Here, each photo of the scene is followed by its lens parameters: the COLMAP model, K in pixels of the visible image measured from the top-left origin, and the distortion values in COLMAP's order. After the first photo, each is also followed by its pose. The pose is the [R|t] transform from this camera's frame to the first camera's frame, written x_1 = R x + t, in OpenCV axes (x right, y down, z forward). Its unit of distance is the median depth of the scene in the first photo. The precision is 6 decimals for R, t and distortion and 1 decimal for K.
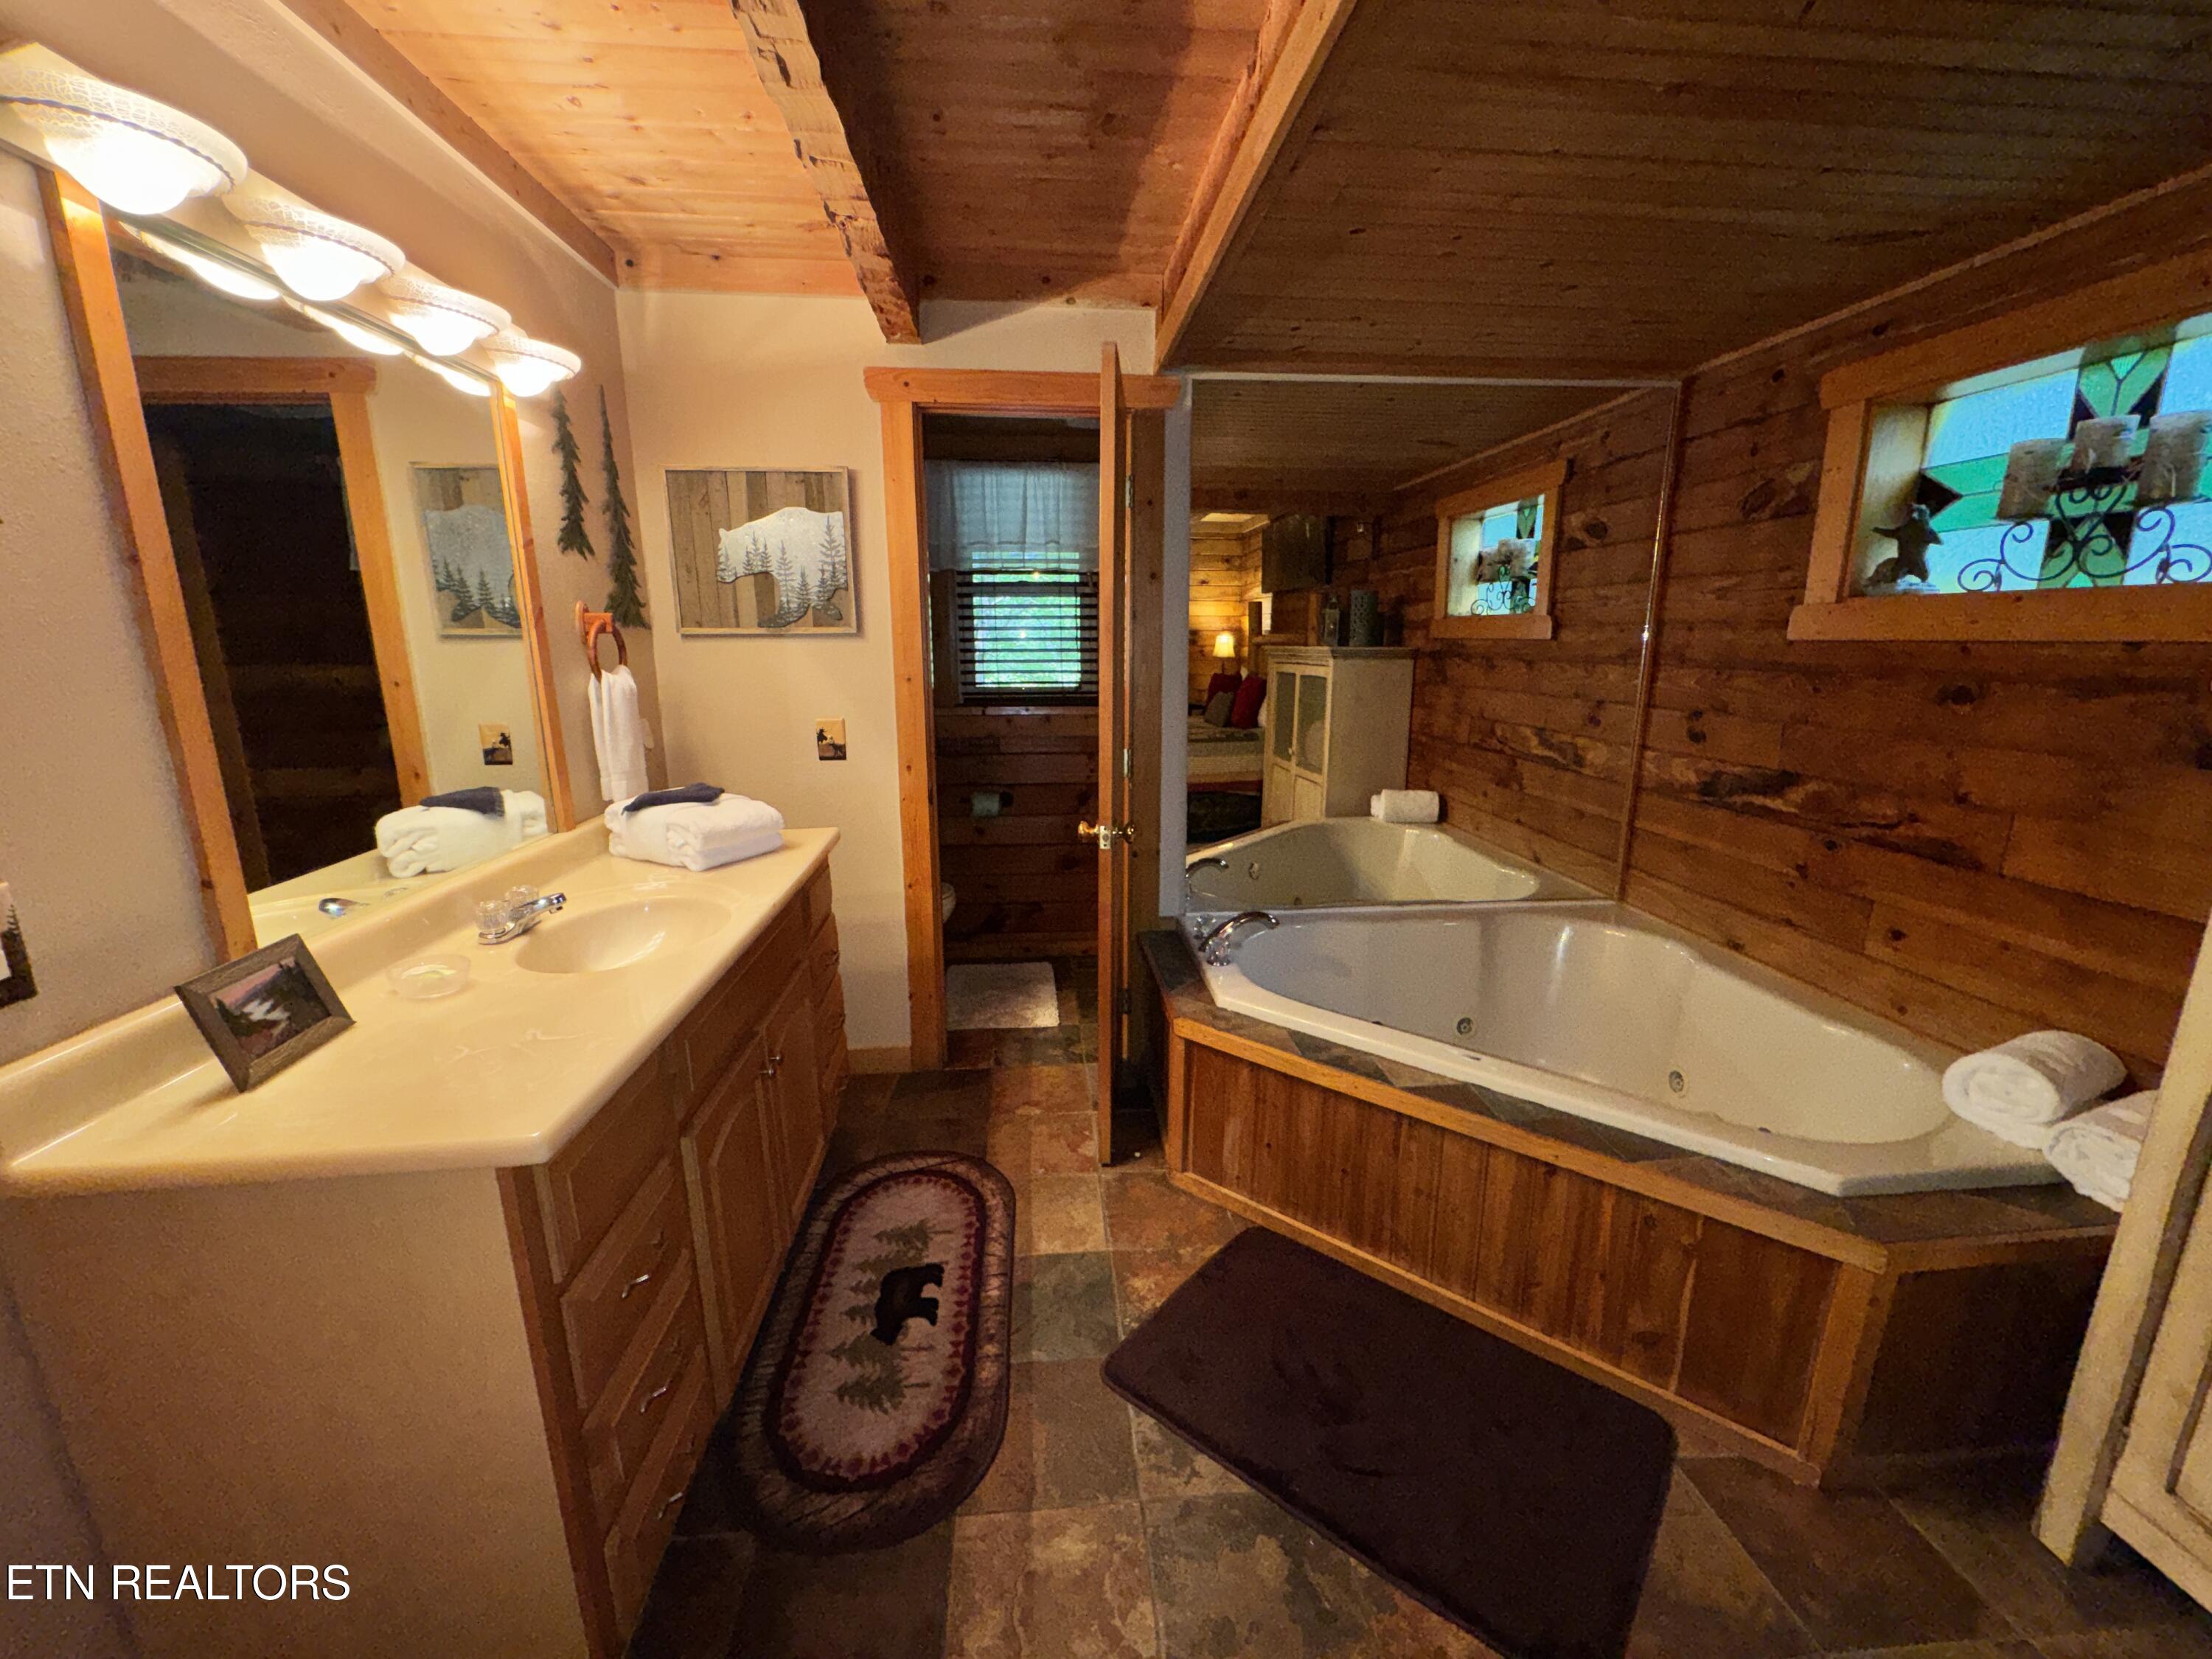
lens RADIAL K [[880.5, 0, 1106.1], [0, 880.5, 829.7], [0, 0, 1]] dist [-0.002807, 0.000246]
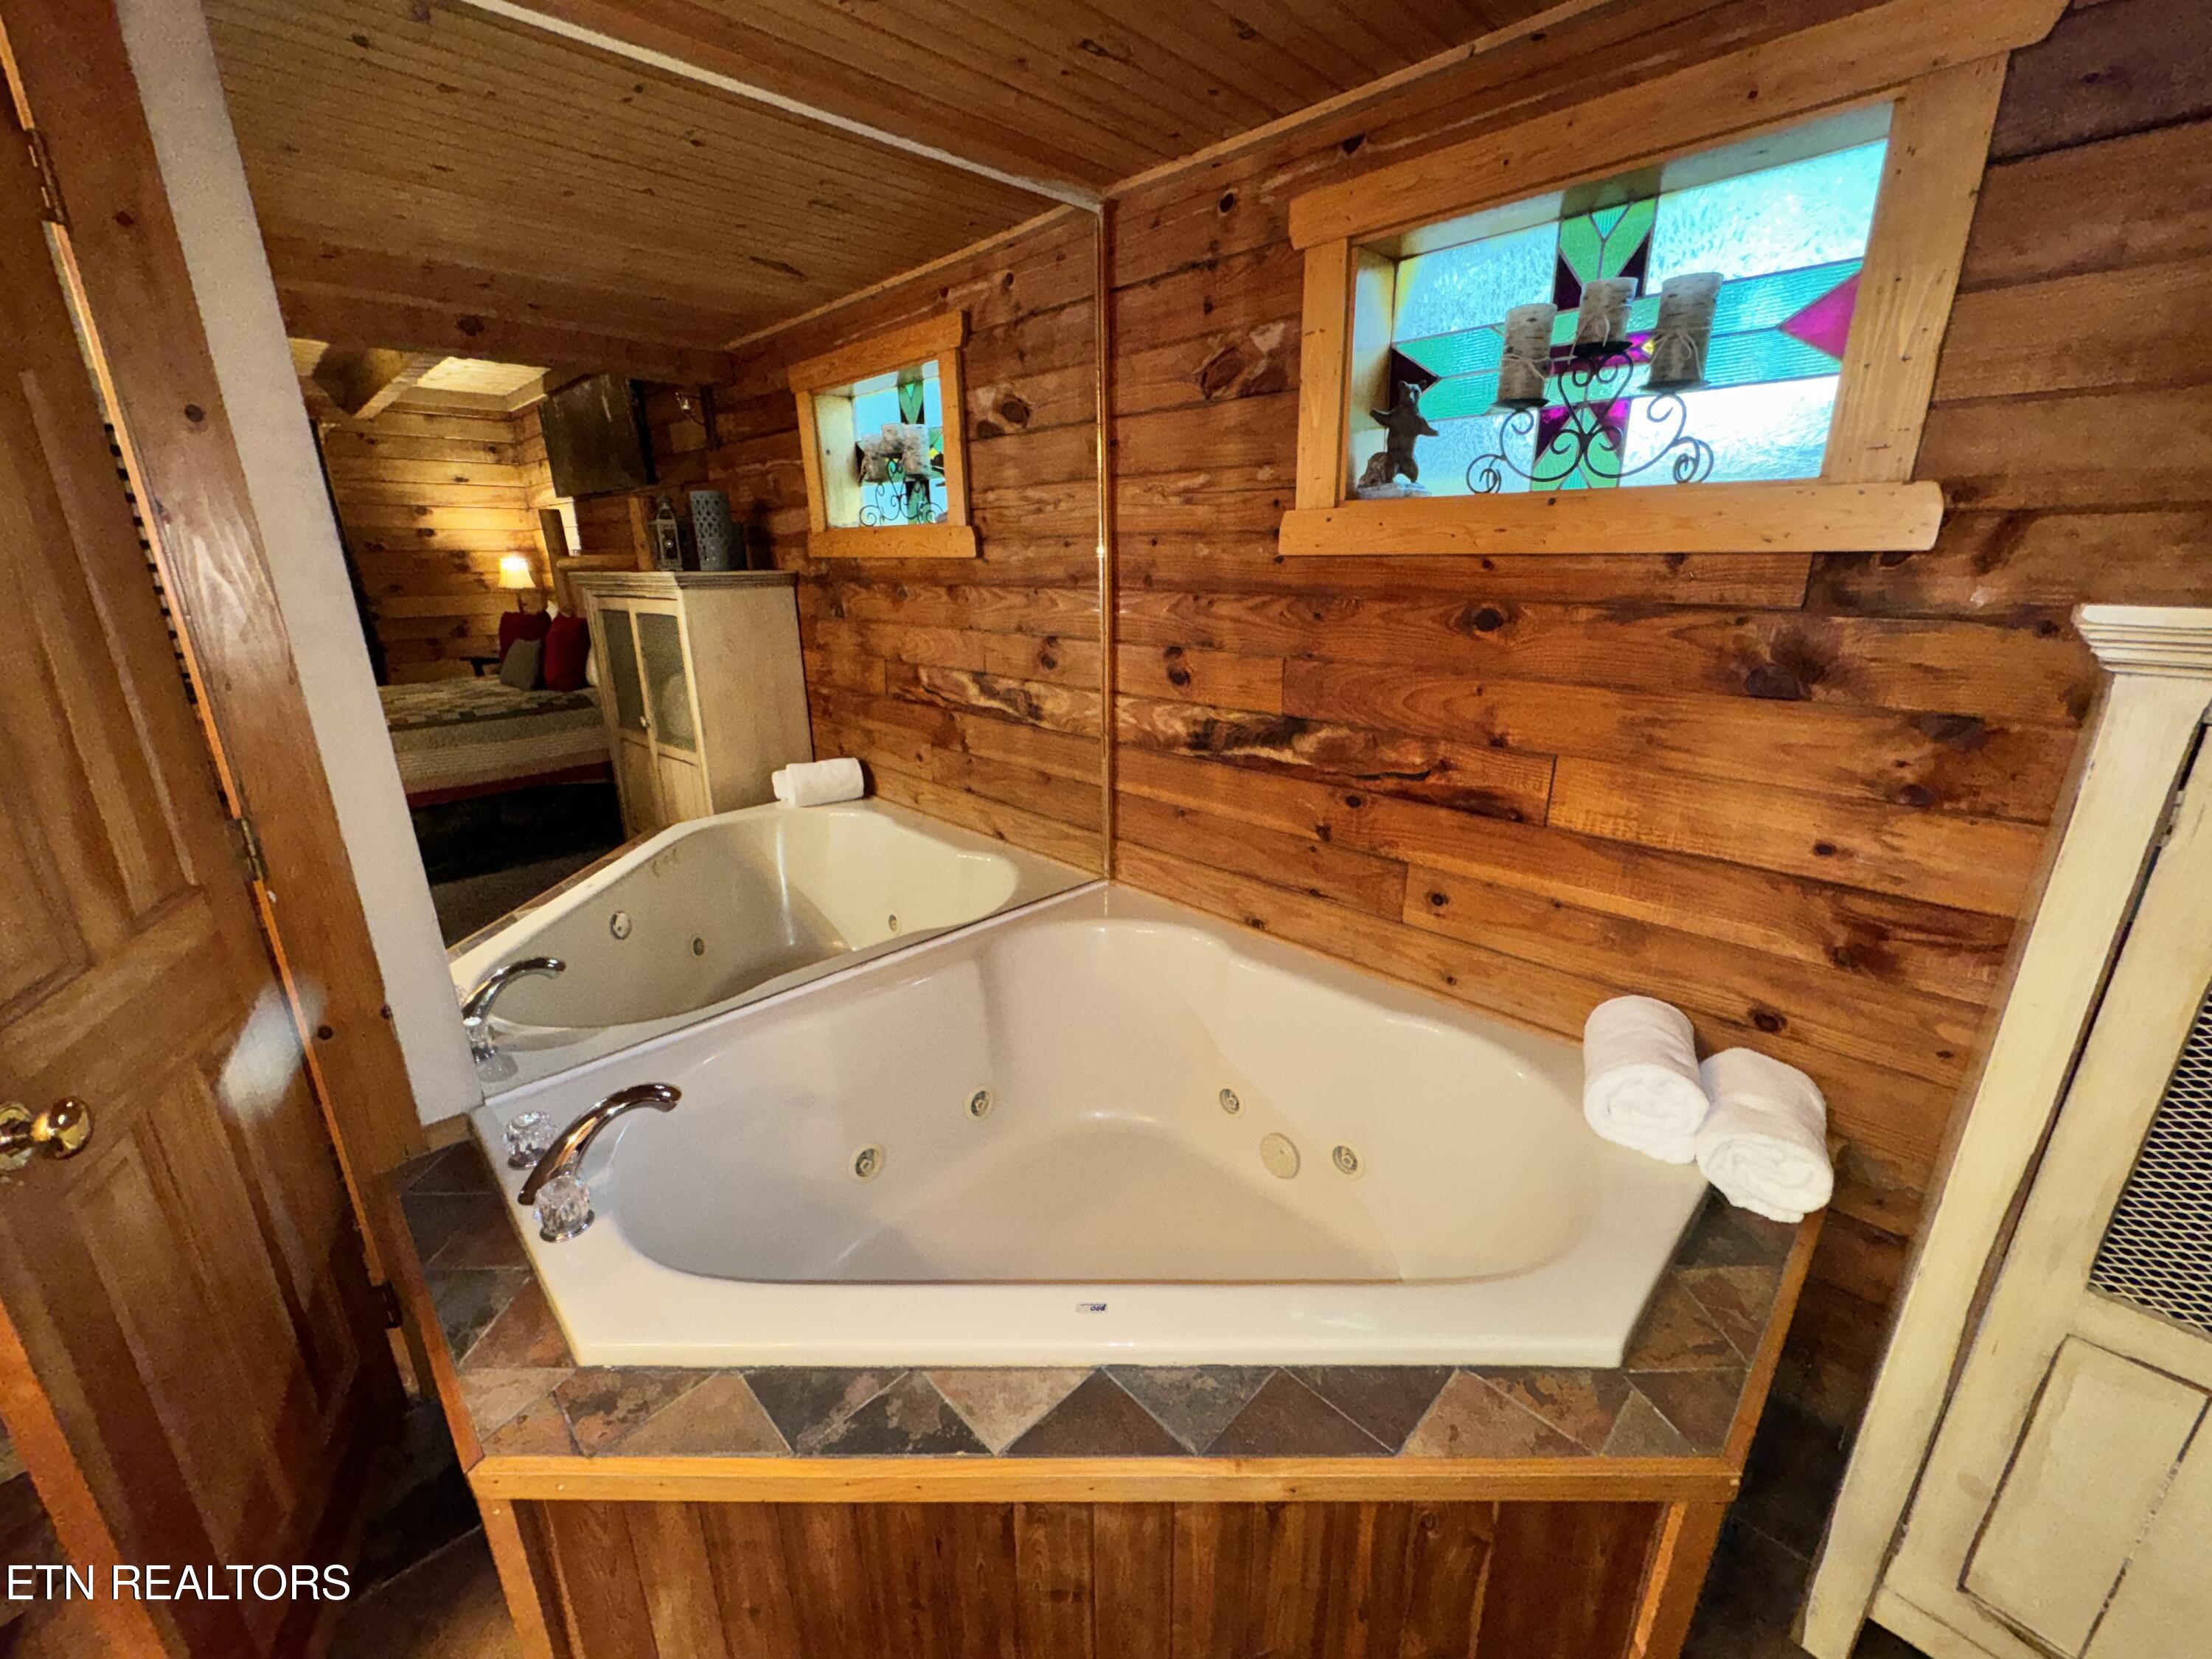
lens RADIAL K [[880.5, 0, 1094.1], [0, 880.5, 827.1], [0, 0, 1]] dist [-0.002807, 0.000246]
pose [[0.779013, -0.192330, 0.596782, 0.105067], [0.142776, 0.981201, 0.129847, -0.092419], [-0.610536, -0.015946, 0.791828, 0.426265]]
